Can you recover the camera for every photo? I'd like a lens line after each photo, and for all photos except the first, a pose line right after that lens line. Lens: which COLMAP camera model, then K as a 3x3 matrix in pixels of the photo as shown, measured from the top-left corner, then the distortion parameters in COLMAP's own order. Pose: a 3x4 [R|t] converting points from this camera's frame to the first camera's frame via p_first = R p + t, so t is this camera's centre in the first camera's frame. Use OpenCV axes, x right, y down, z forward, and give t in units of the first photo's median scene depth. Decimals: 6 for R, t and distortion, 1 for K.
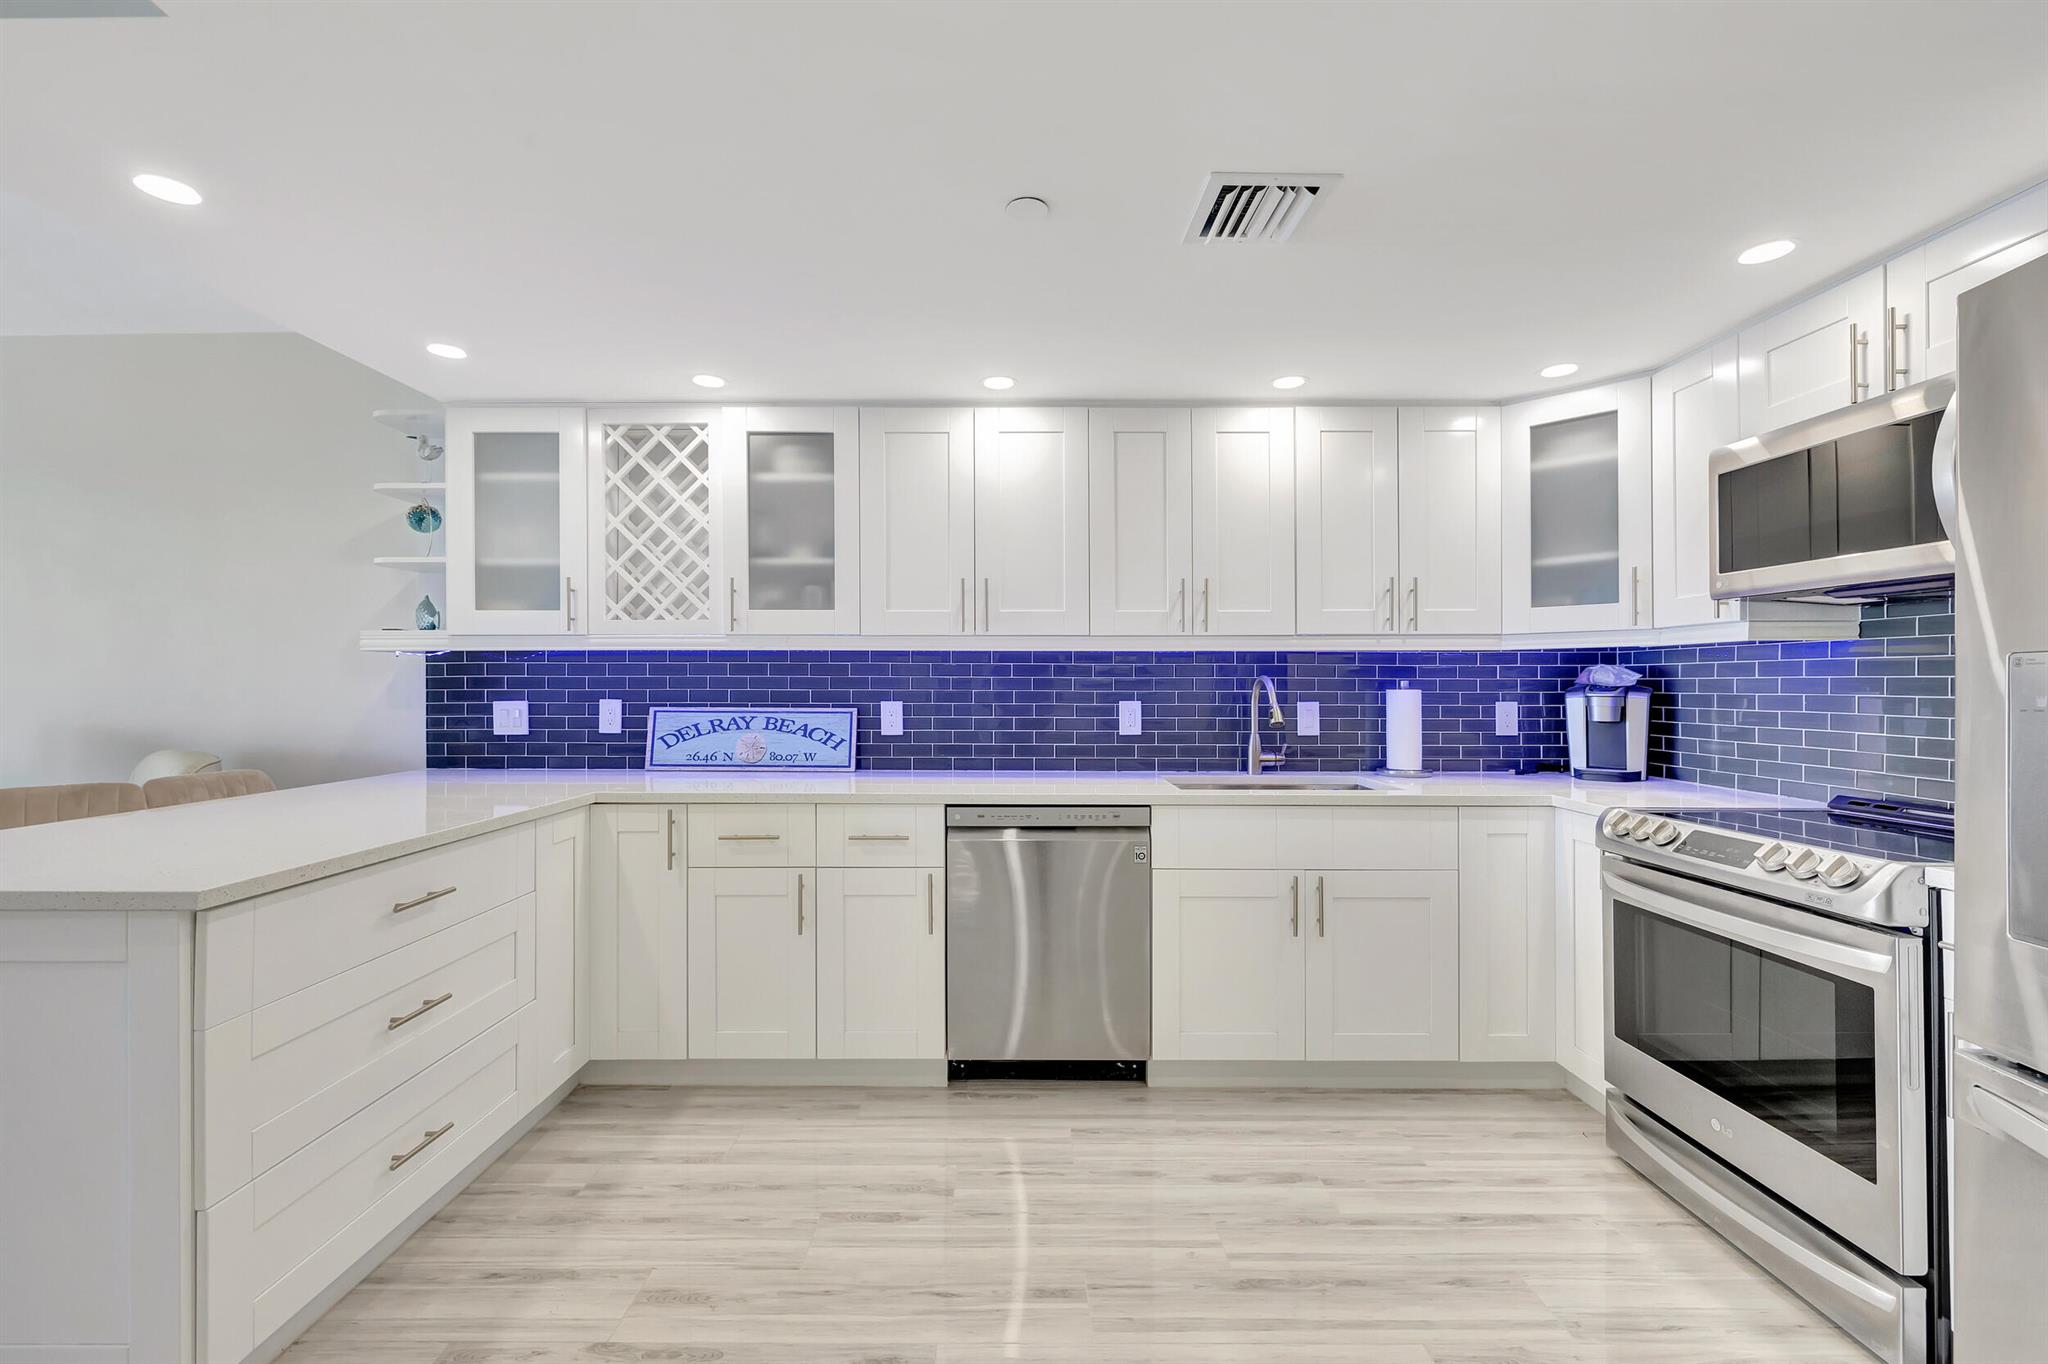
lens RADIAL K [[857.1, 0, 1021.0], [0, 857.1, 688.1], [0, 0, 1]] dist [-0.001372, -0.000368]
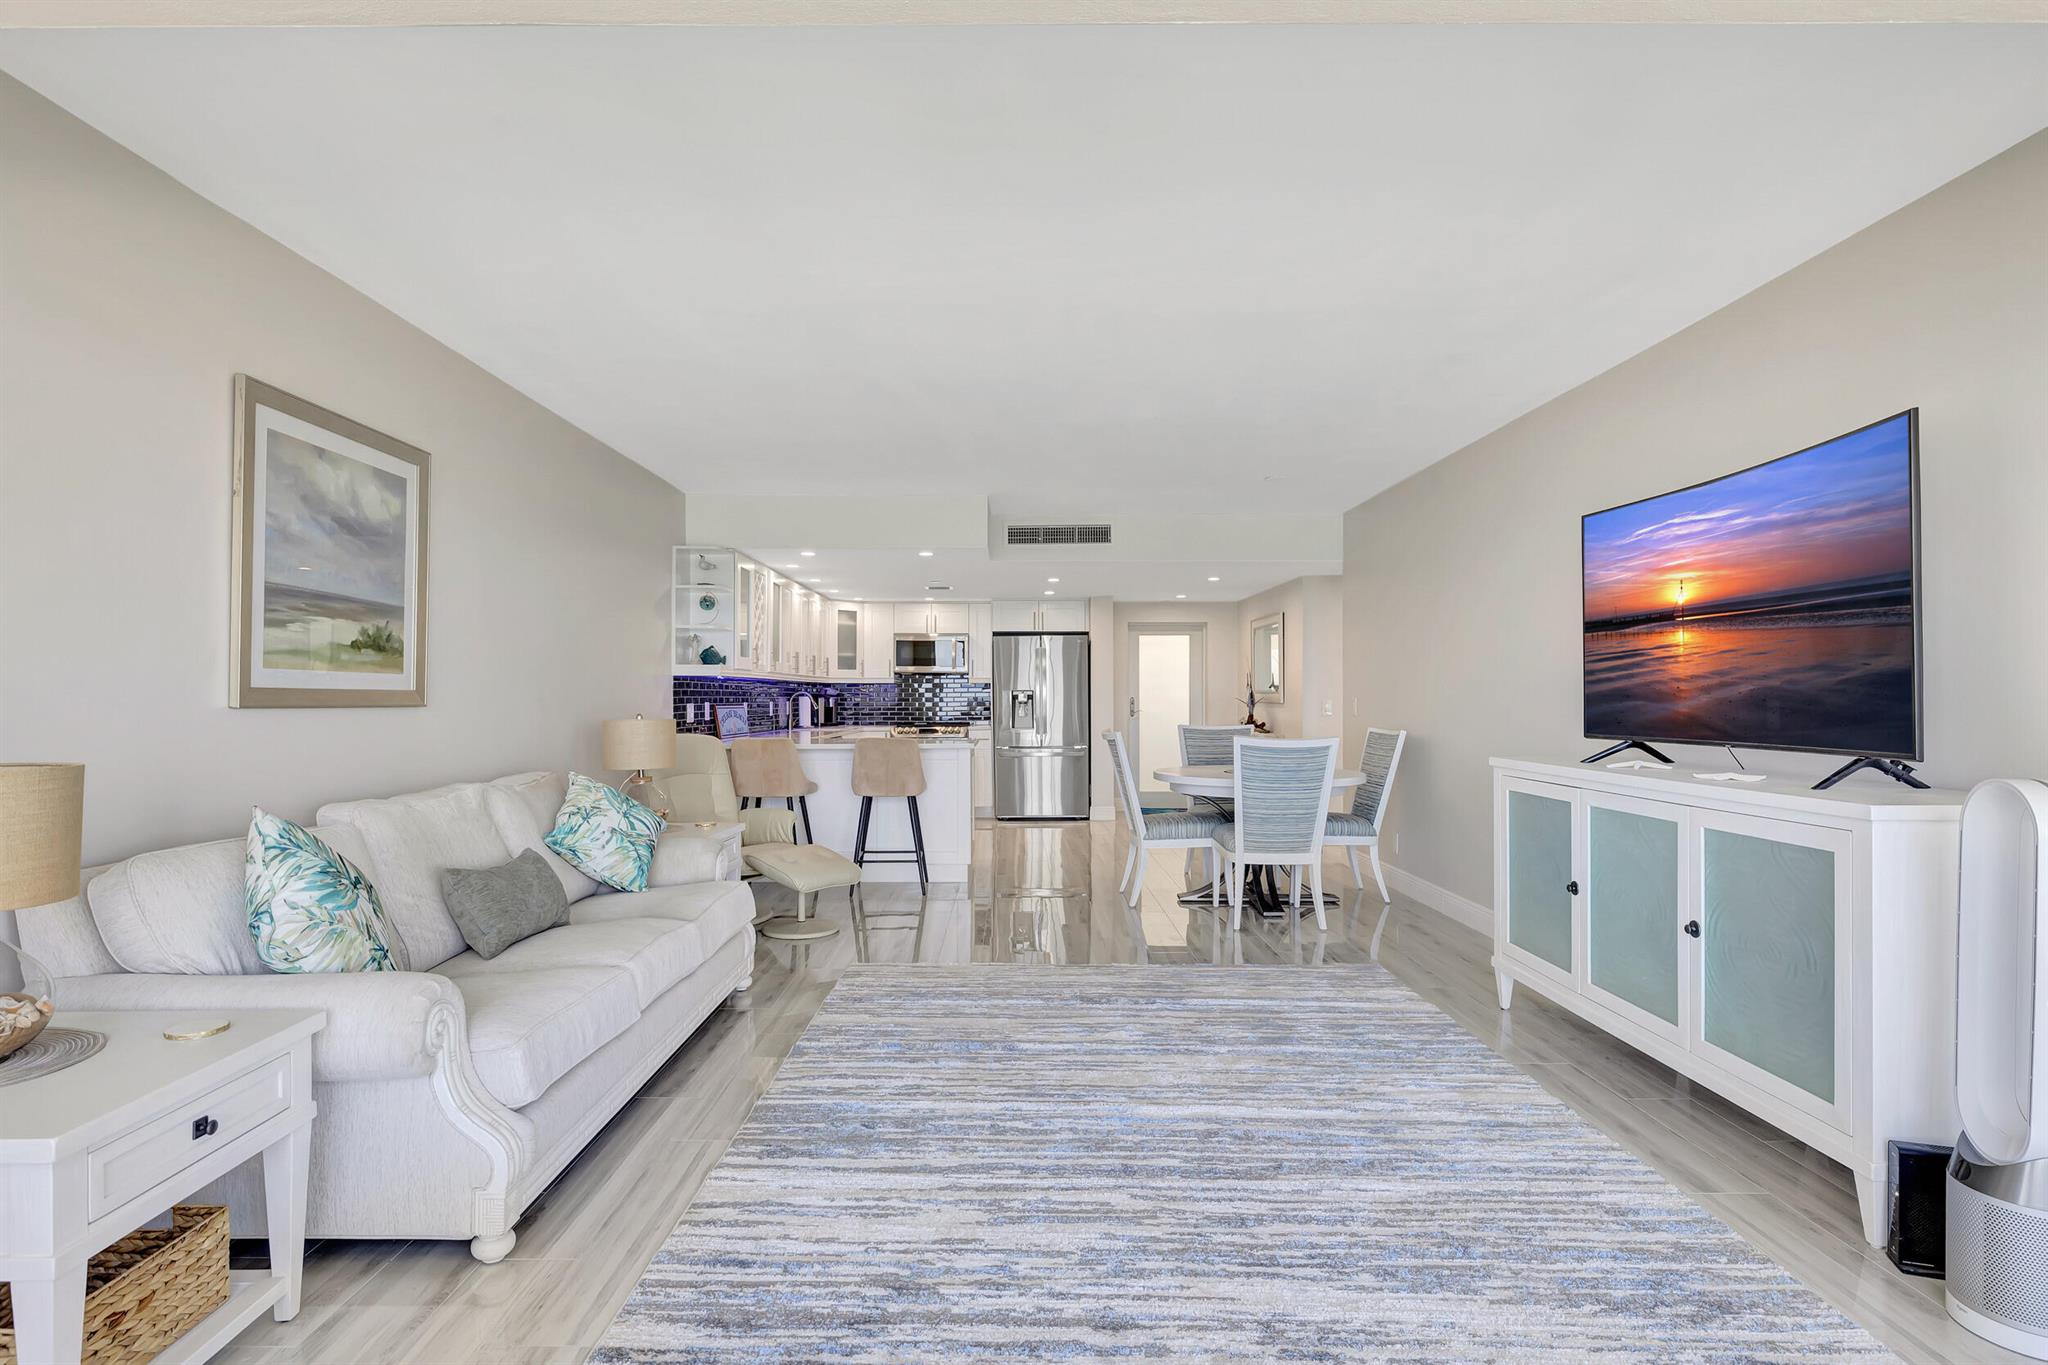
lens RADIAL K [[1059.0, 0, 1018.1], [0, 1059.0, 684.3], [0, 0, 1]] dist [0.000057, 0.000000]
pose [[0.003294, 0.011308, 0.999931, -3.069814], [-0.007235, 0.999910, -0.011284, -0.003648], [-0.999968, -0.007197, 0.003375, 0.337589]]
